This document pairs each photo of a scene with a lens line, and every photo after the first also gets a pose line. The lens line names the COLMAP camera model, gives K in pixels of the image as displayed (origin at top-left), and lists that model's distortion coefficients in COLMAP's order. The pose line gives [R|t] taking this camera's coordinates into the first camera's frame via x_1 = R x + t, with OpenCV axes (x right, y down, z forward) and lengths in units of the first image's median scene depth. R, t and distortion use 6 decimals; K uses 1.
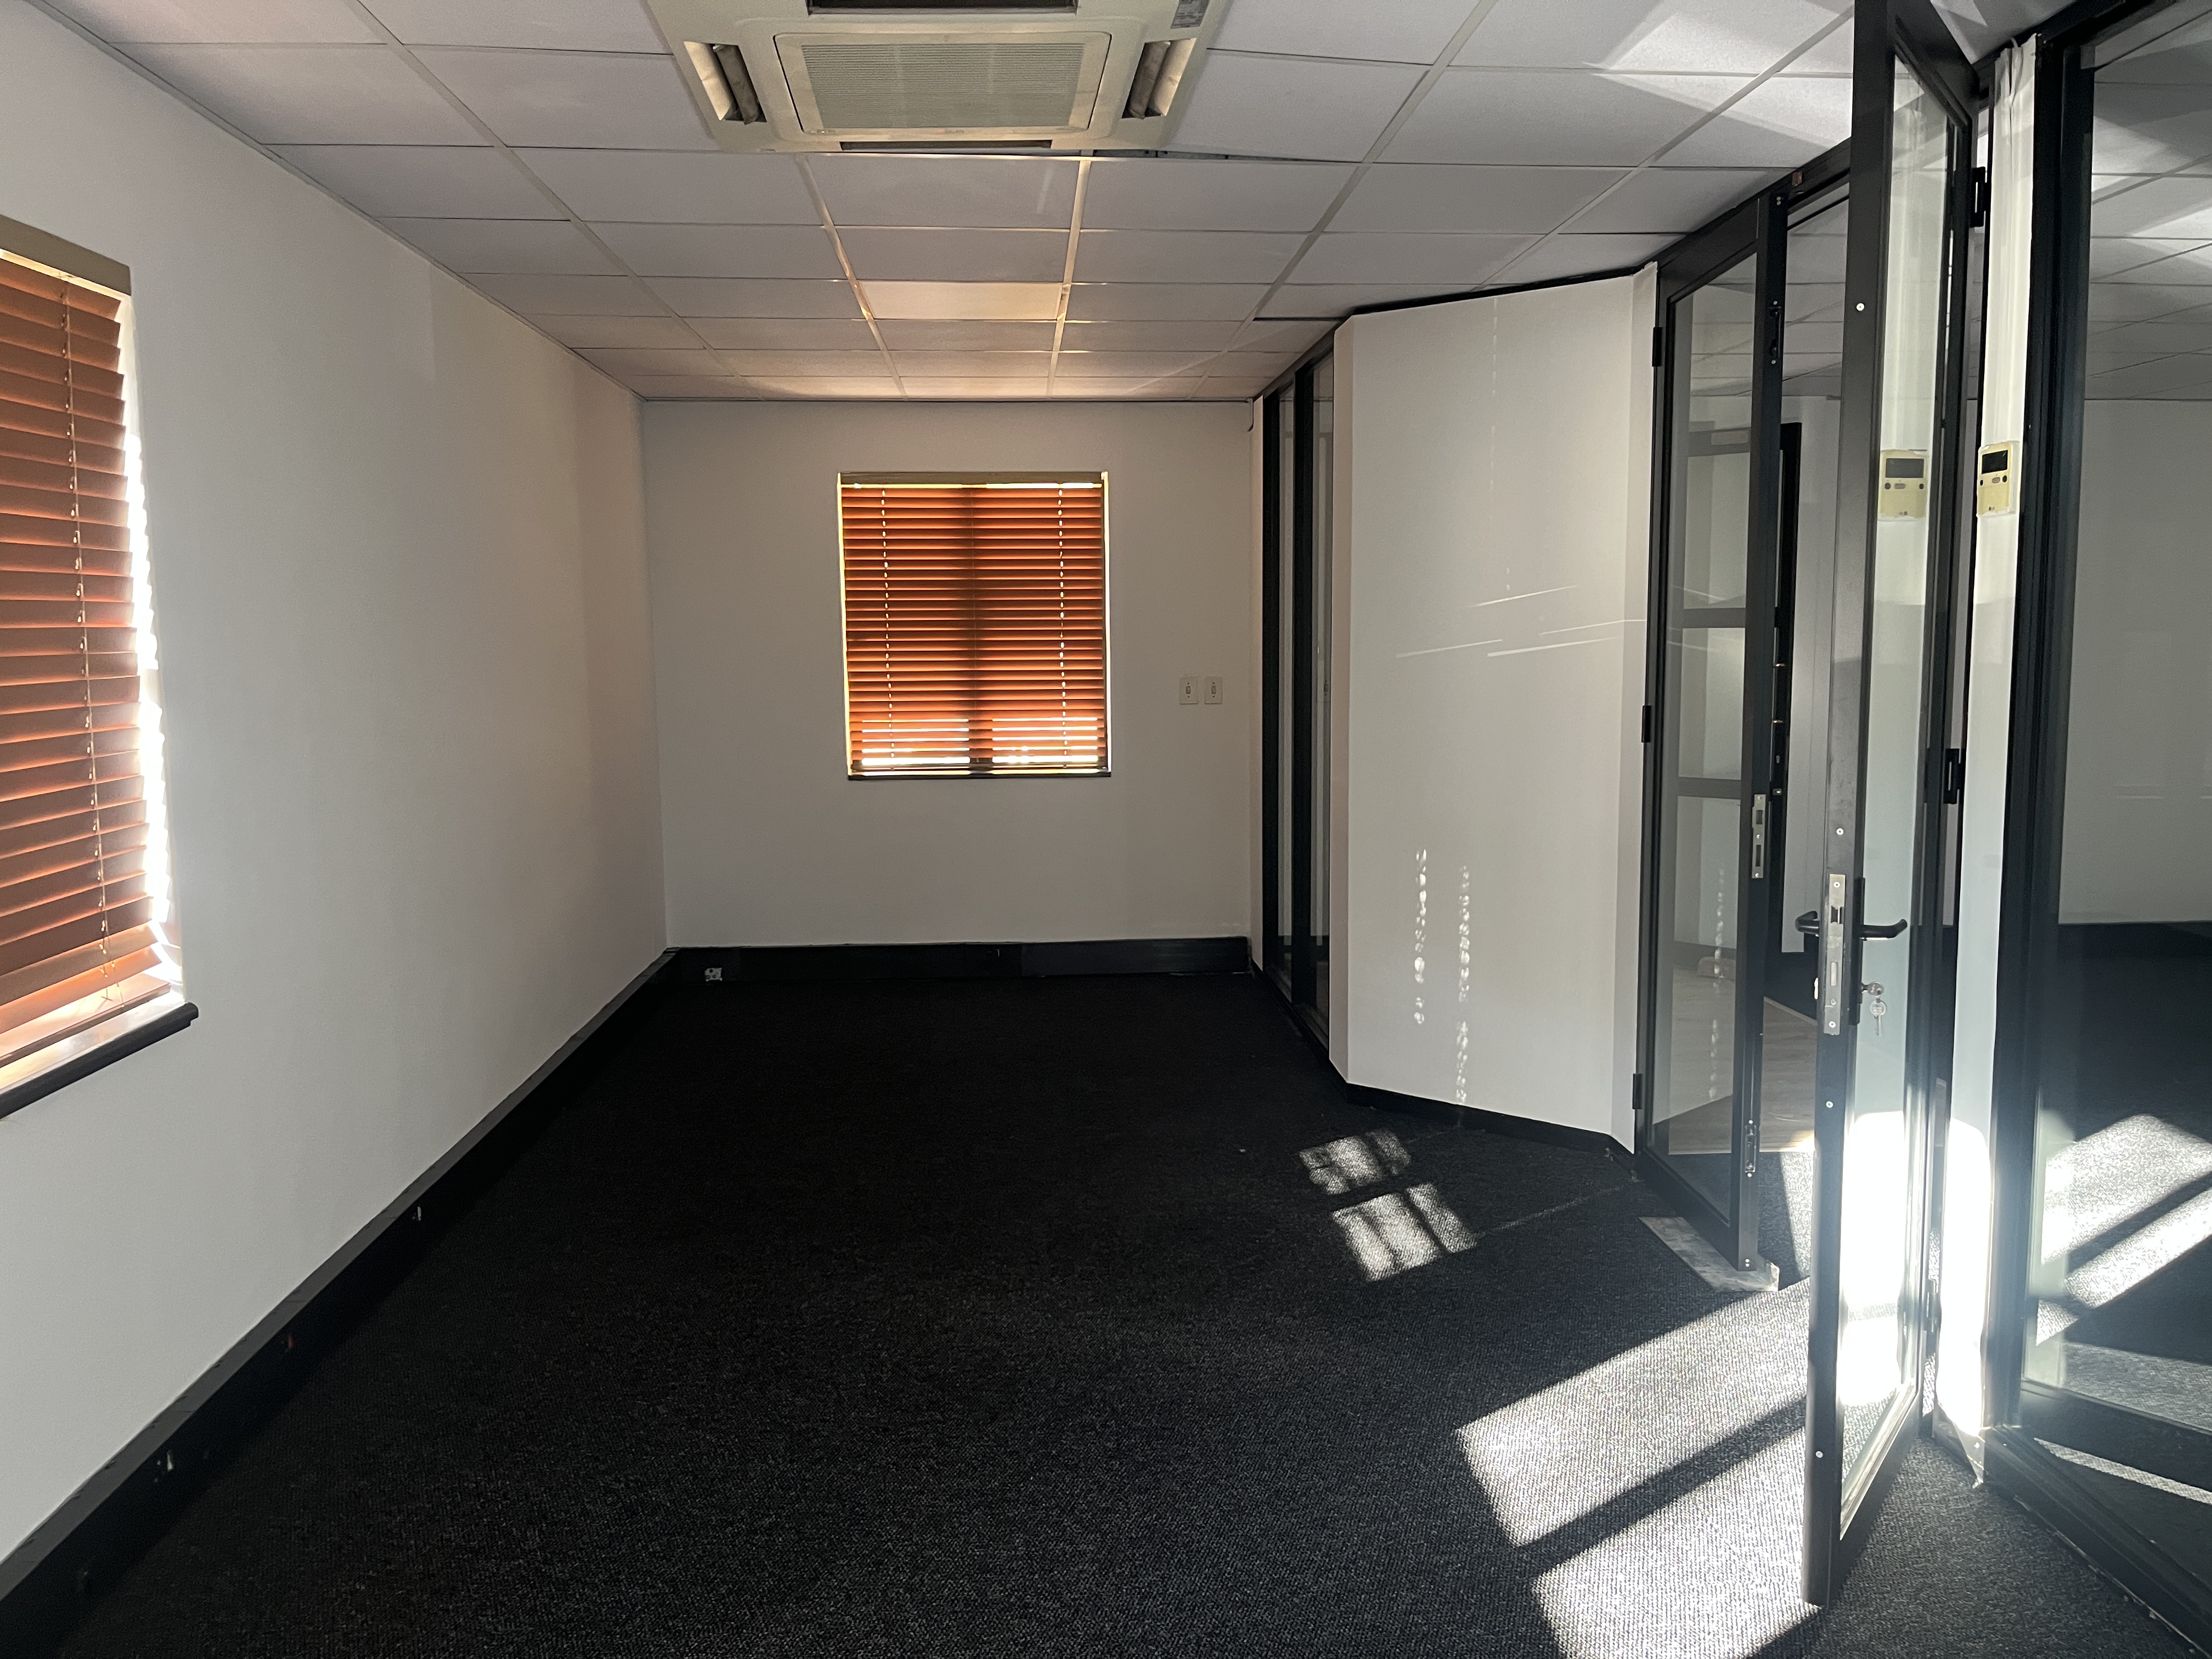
lens RADIAL K [[1680.9, 0, 1137.8], [0, 1680.9, 822.0], [0, 0, 1]] dist [0.069756, -0.085297]
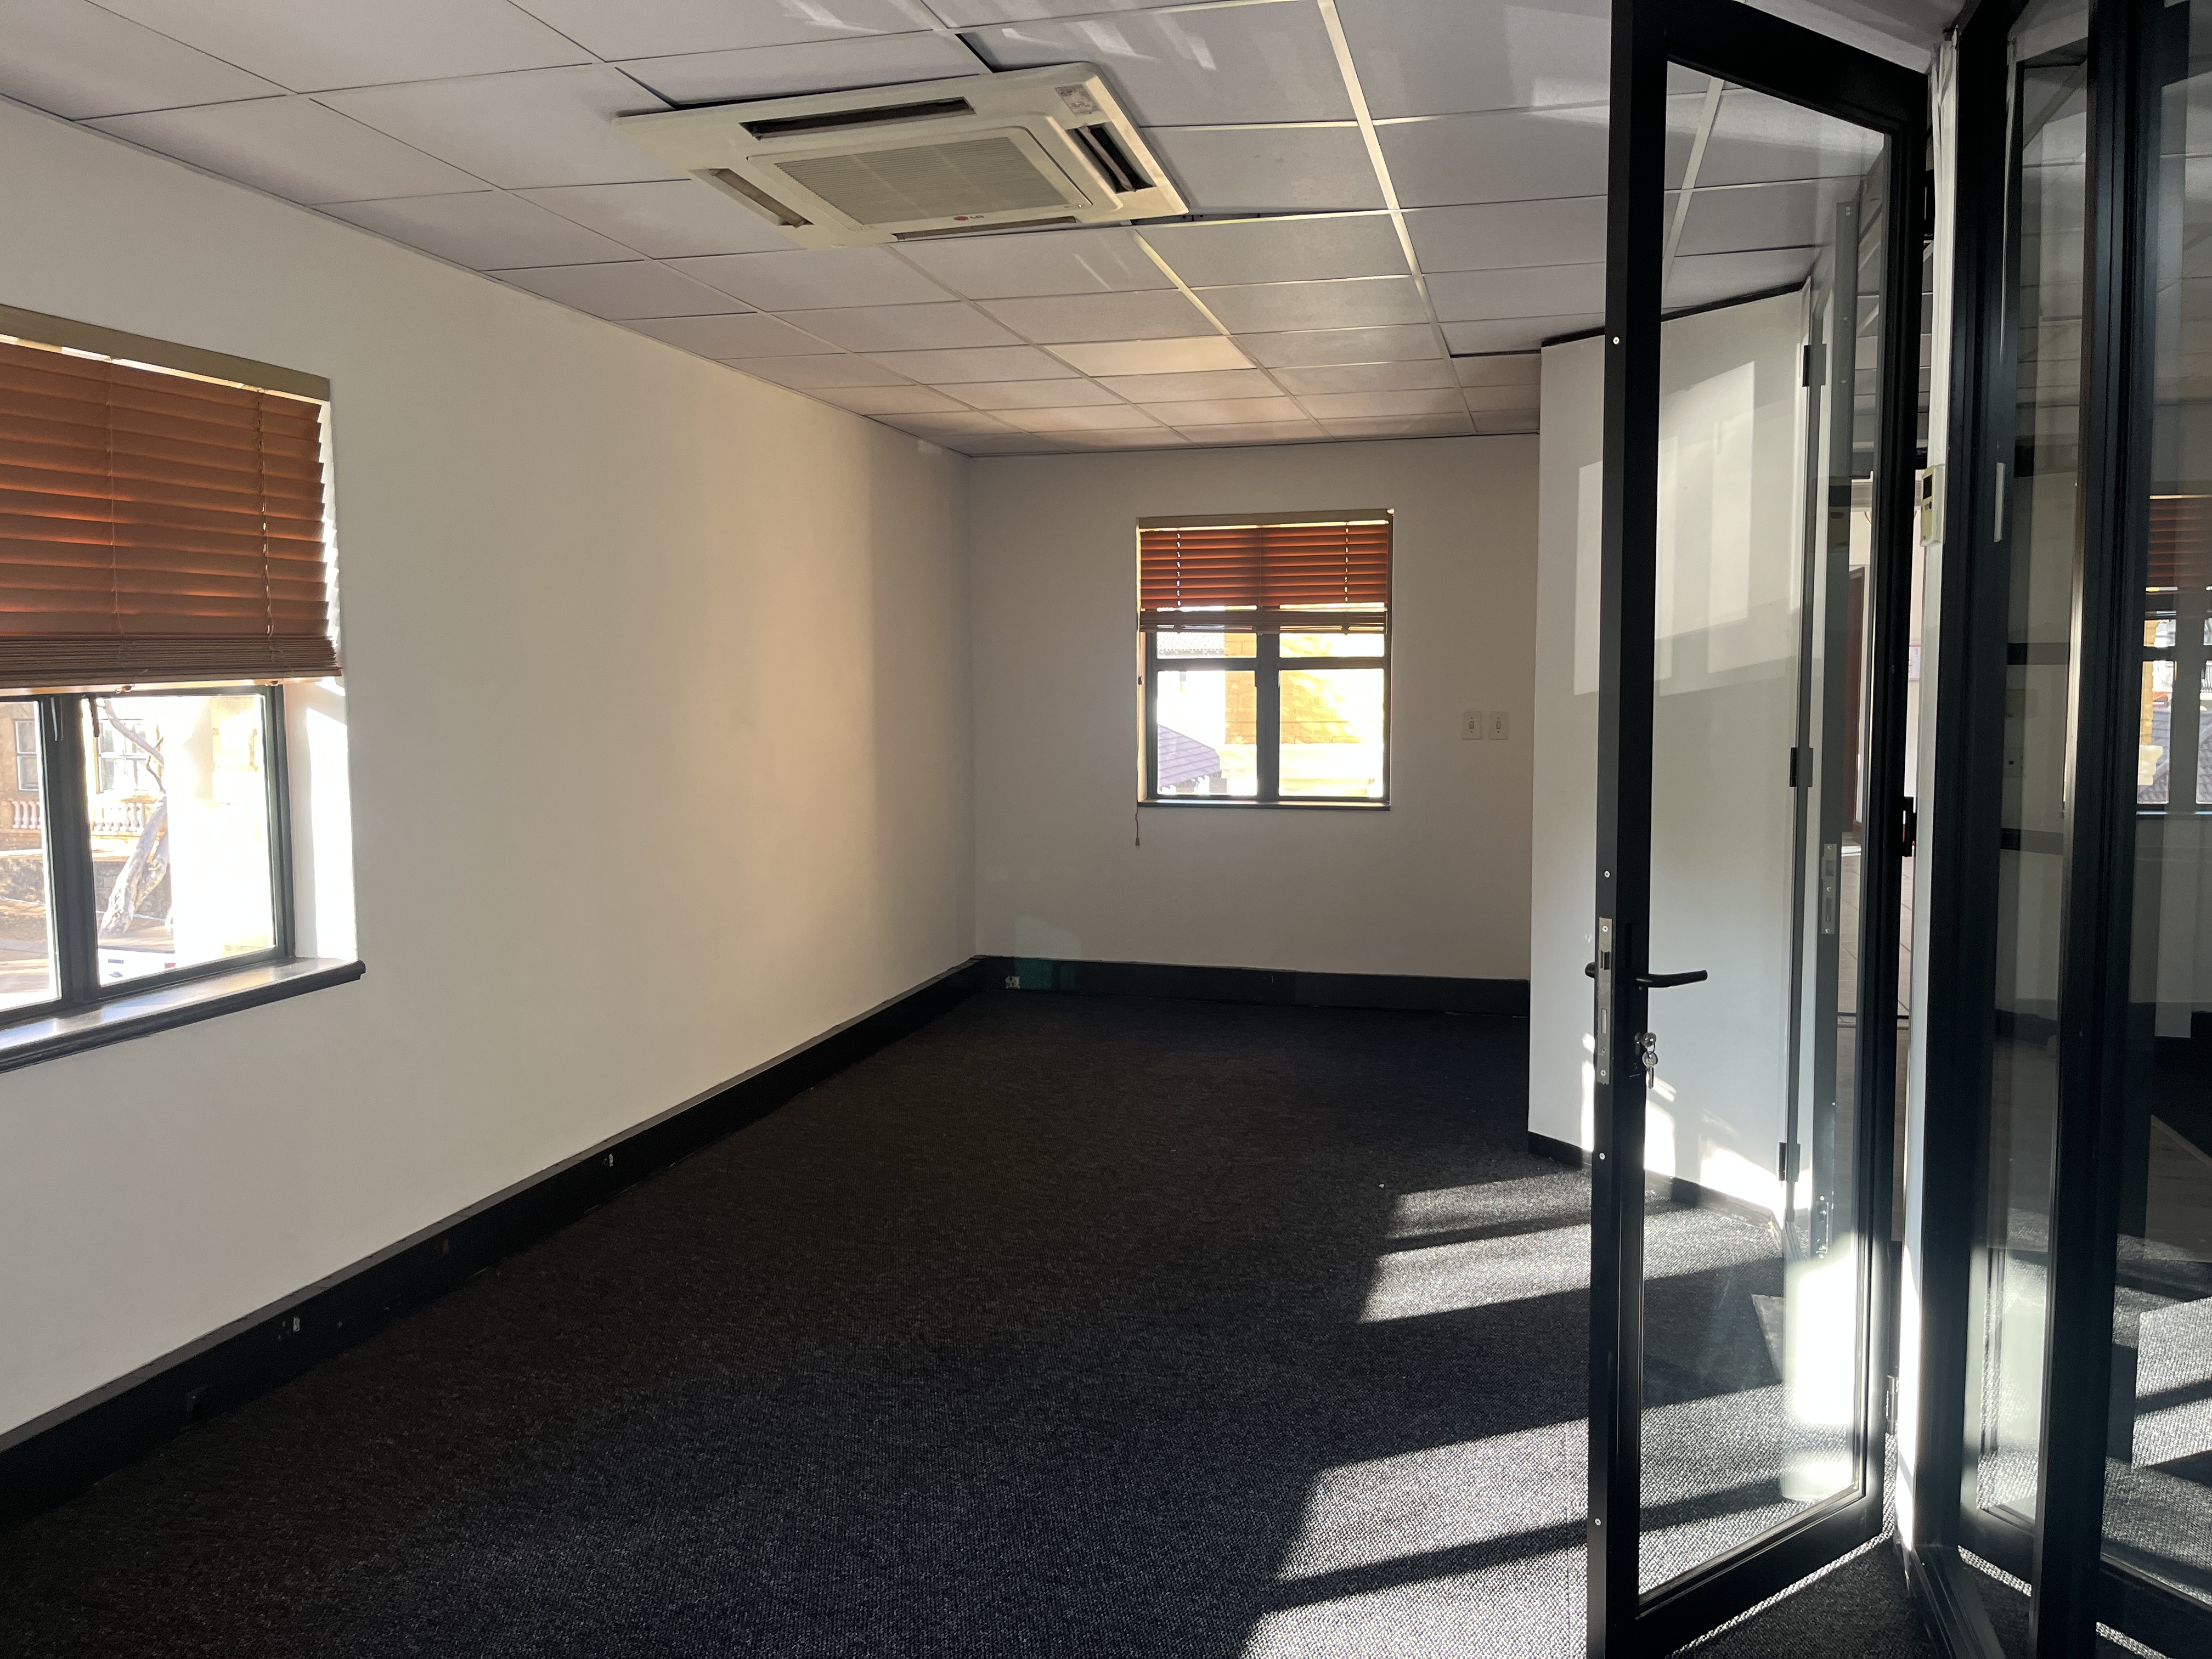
lens RADIAL K [[1678.9, 0, 1109.0], [0, 1678.9, 808.4], [0, 0, 1]] dist [0.066048, -0.089084]
pose [[0.947758, 0.030226, -0.317554, 0.282576], [-0.039166, 0.998995, -0.021804, 0.000115], [0.316576, 0.033102, 0.947989, -0.006801]]
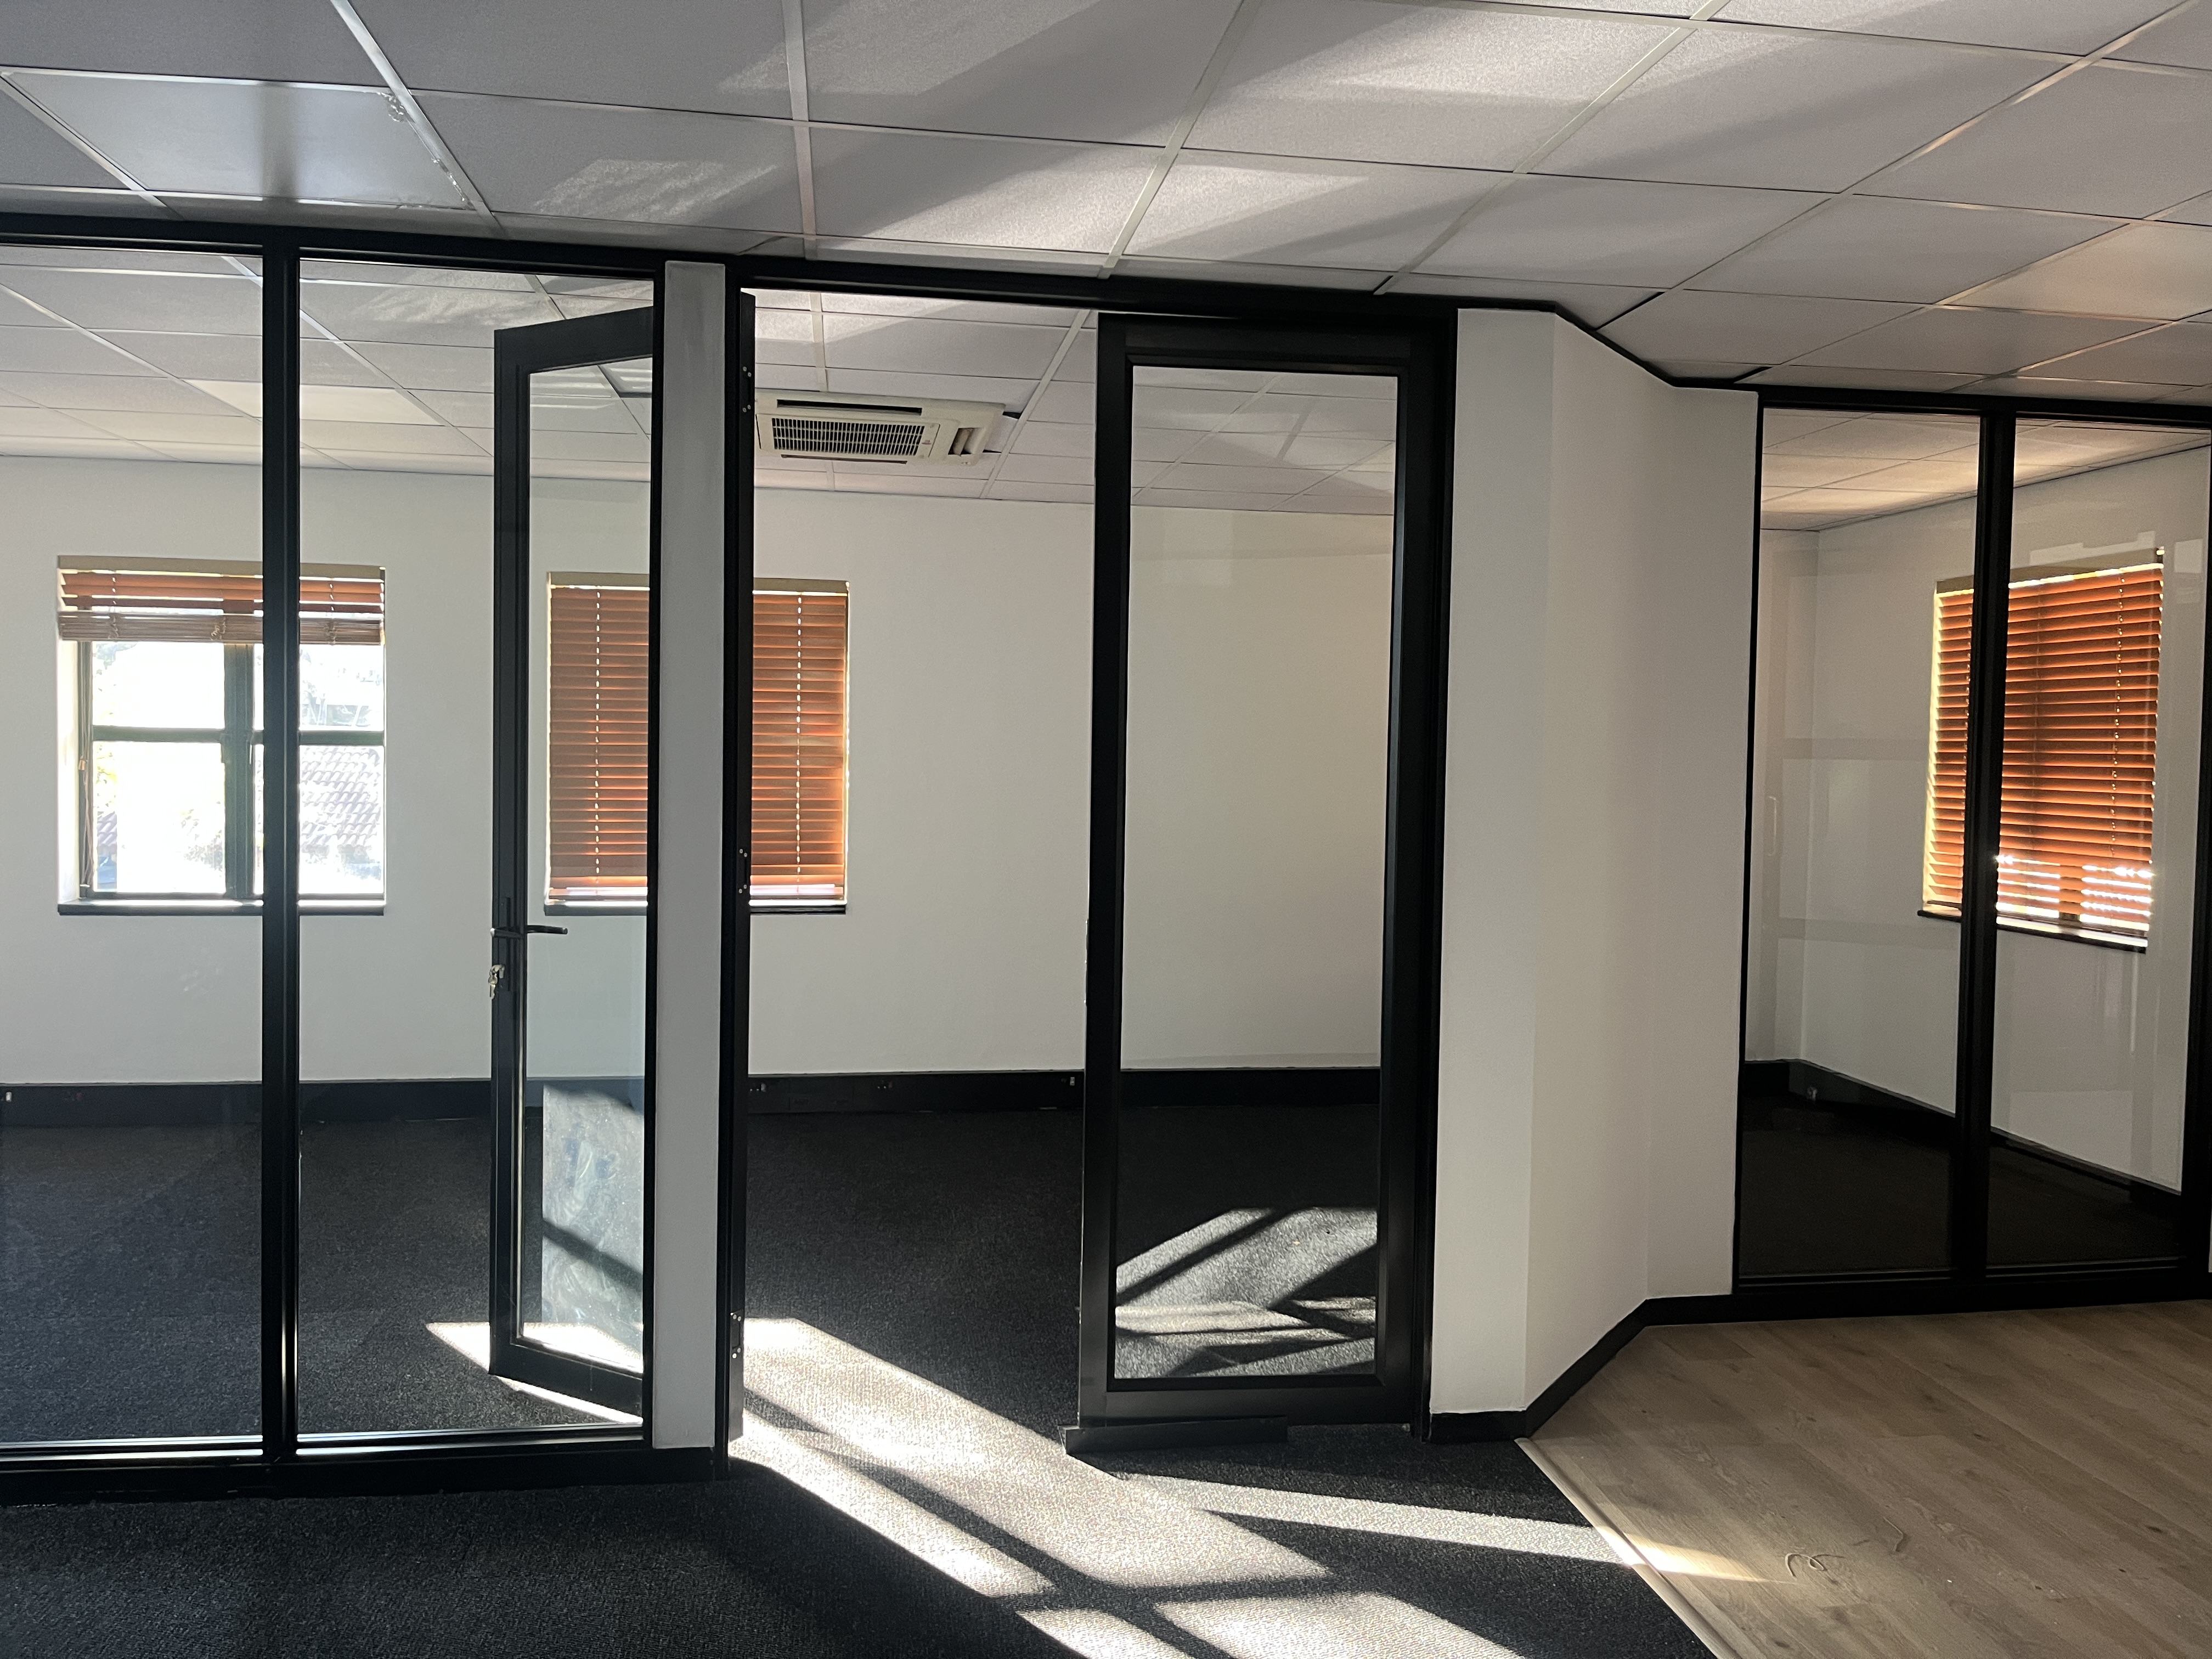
lens RADIAL K [[1680.9, 0, 1137.8], [0, 1680.9, 822.0], [0, 0, 1]] dist [0.069756, -0.085297]
pose [[0.078710, 0.054382, -0.995413, 1.309018], [-0.128596, 0.990722, 0.043957, -0.115424], [0.988569, 0.124546, 0.084973, 0.932971]]
